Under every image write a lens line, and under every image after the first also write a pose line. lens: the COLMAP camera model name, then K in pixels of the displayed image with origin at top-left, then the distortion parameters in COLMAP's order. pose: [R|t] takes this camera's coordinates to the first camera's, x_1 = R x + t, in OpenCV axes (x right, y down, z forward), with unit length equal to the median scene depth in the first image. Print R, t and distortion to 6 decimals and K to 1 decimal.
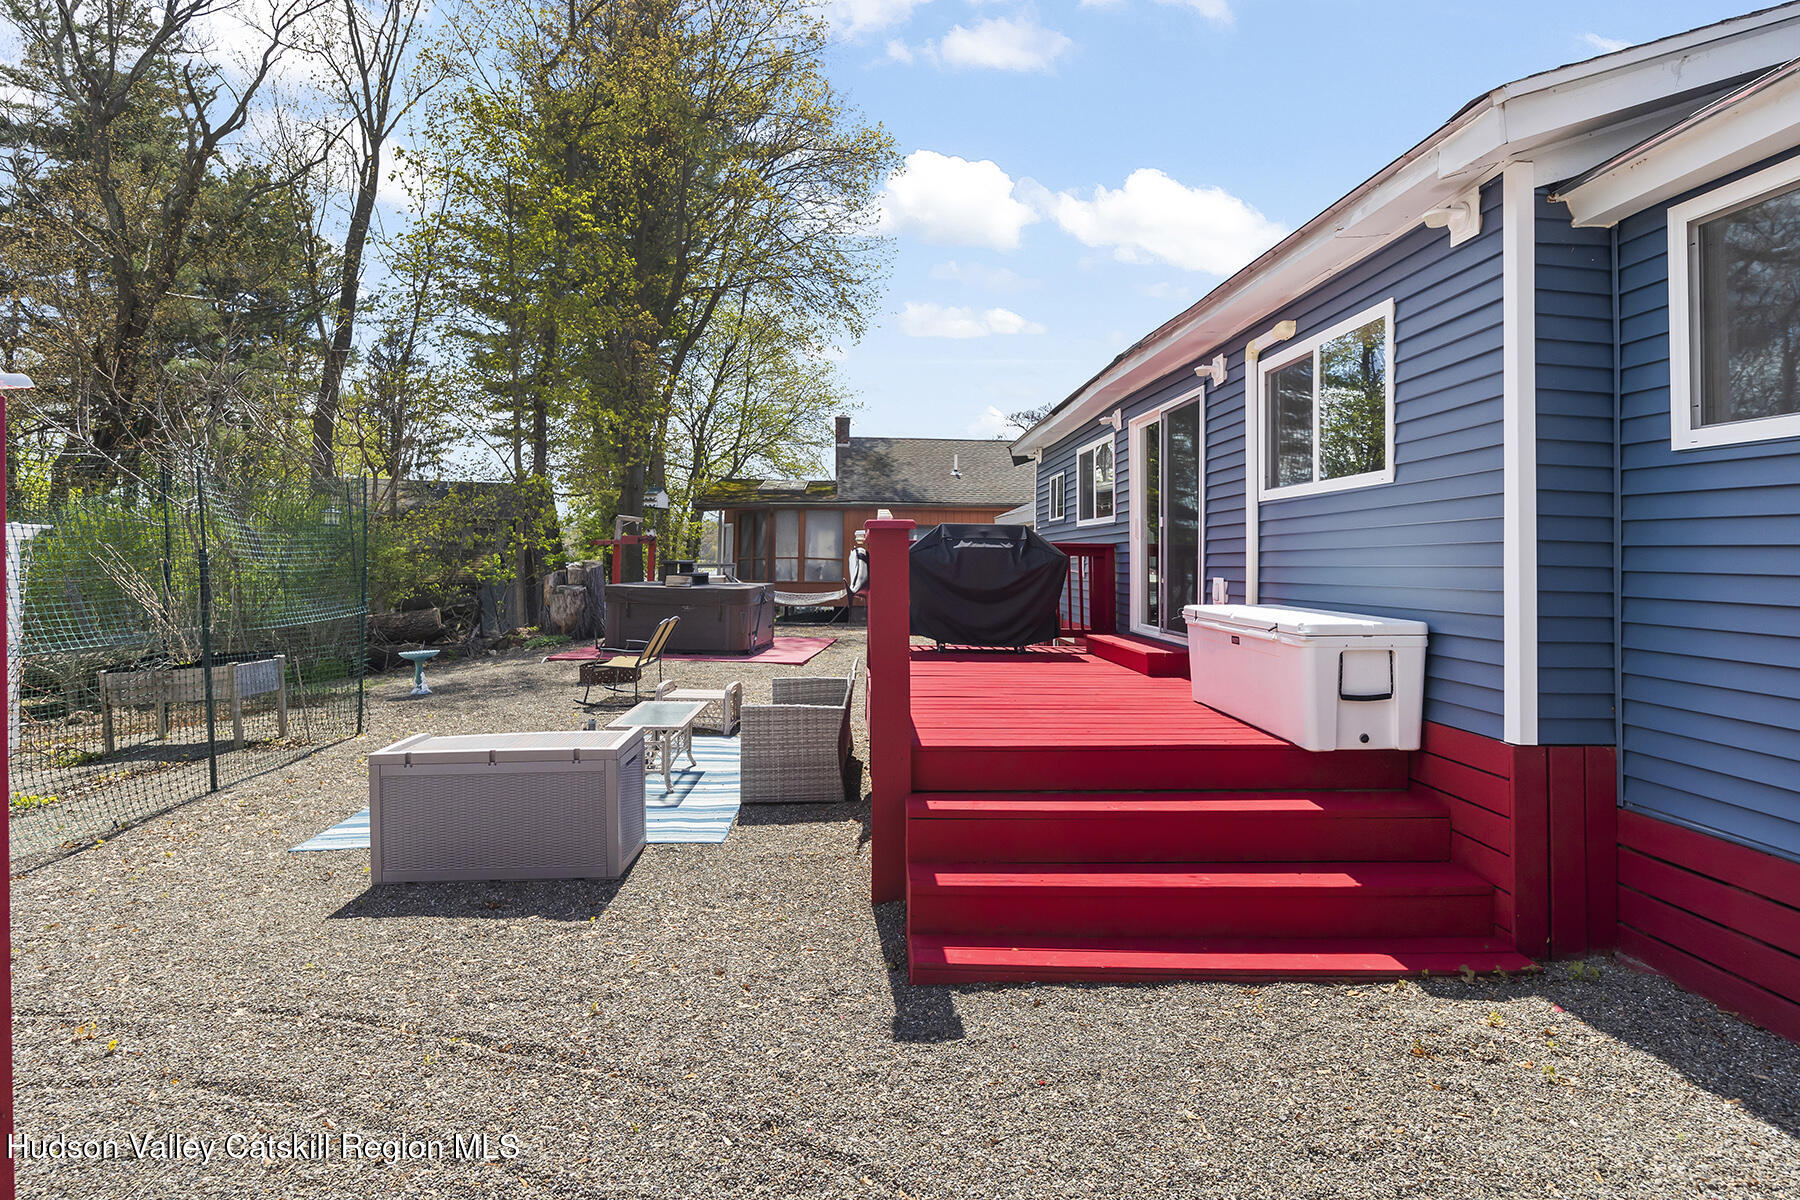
lens RADIAL K [[884.3, 0, 851.2], [0, 884.3, 588.3], [0, 0, 1]] dist [0.000884, -0.000095]
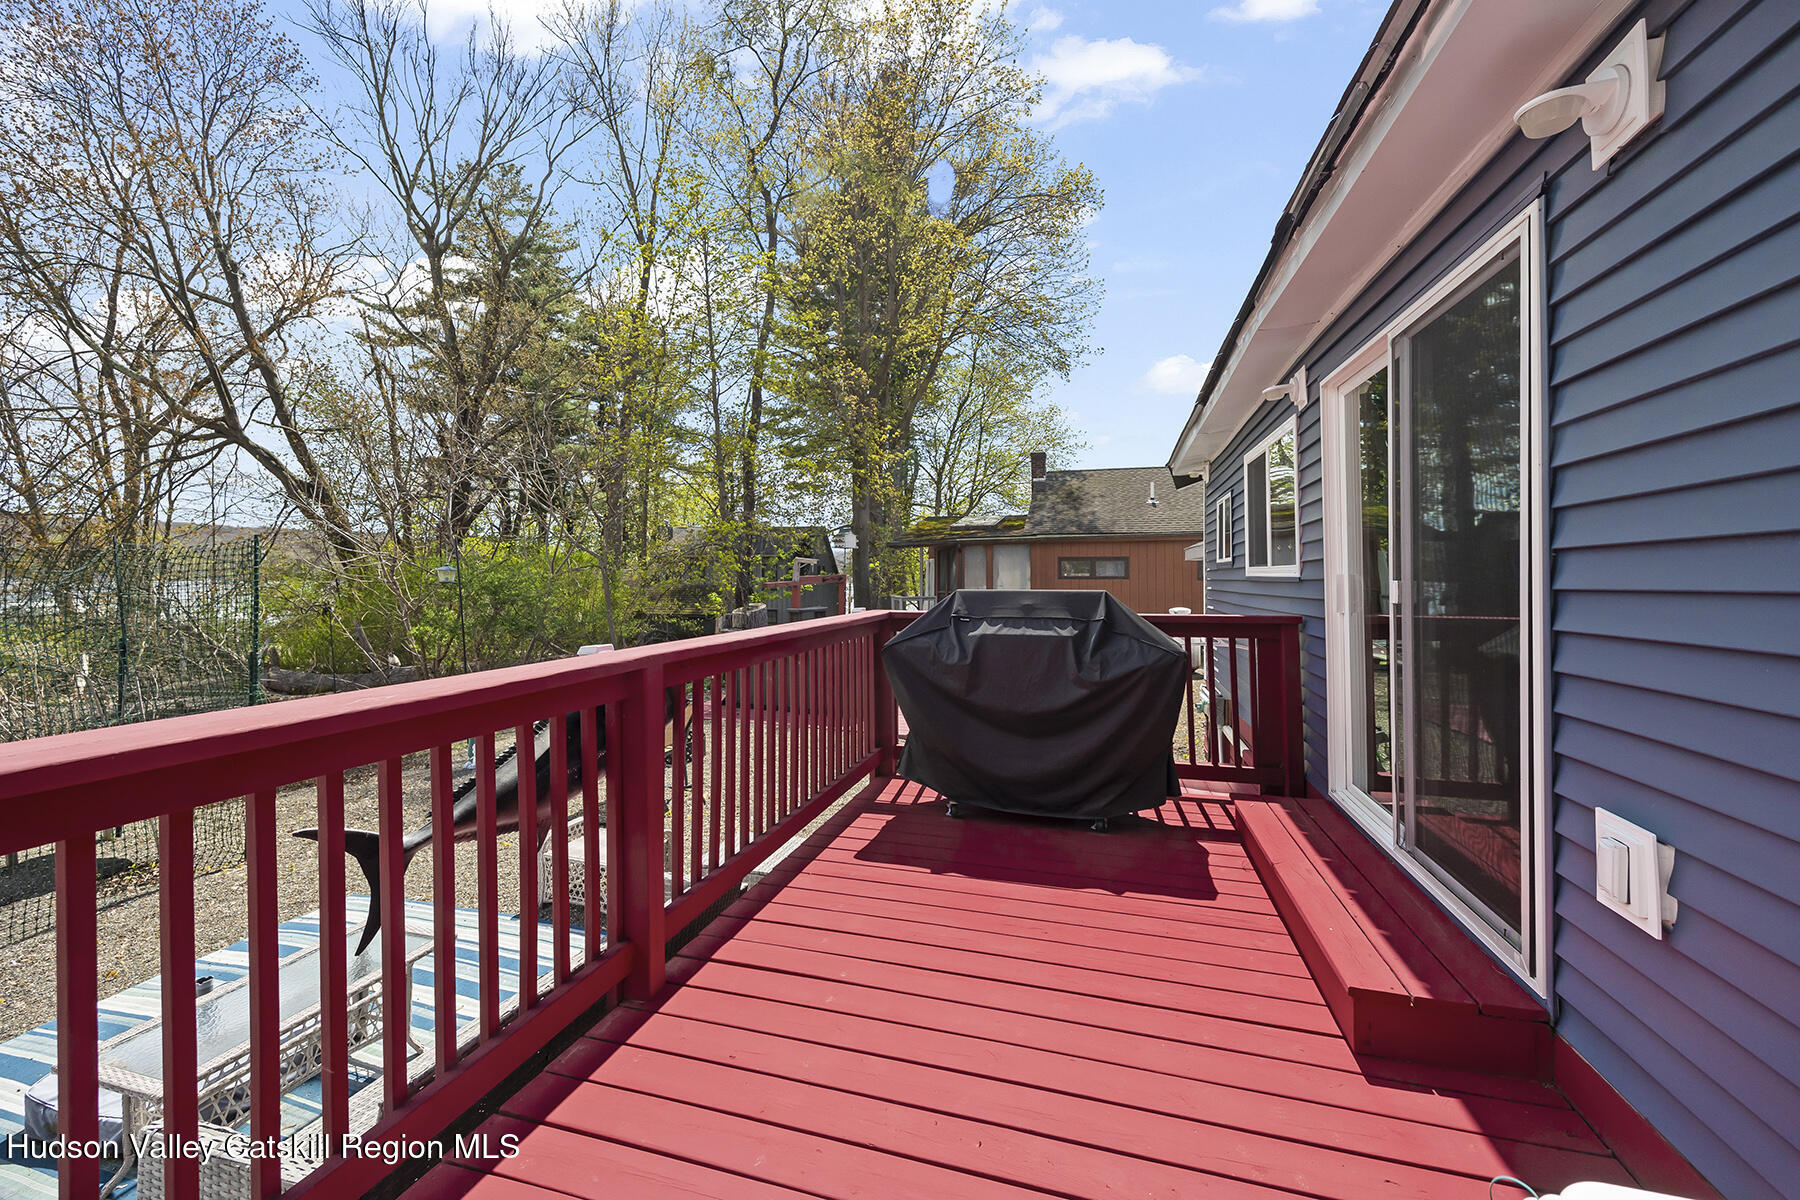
lens RADIAL K [[697.0, 0, 900.0], [0, 697.0, 600.0], [0, 0, 1]] dist [0.000885, 0.000325]
pose [[0.958976, -0.008595, -0.283358, 0.183629], [0.008202, 0.999963, -0.002573, -0.061779], [0.283370, 0.000143, 0.959011, 0.515715]]
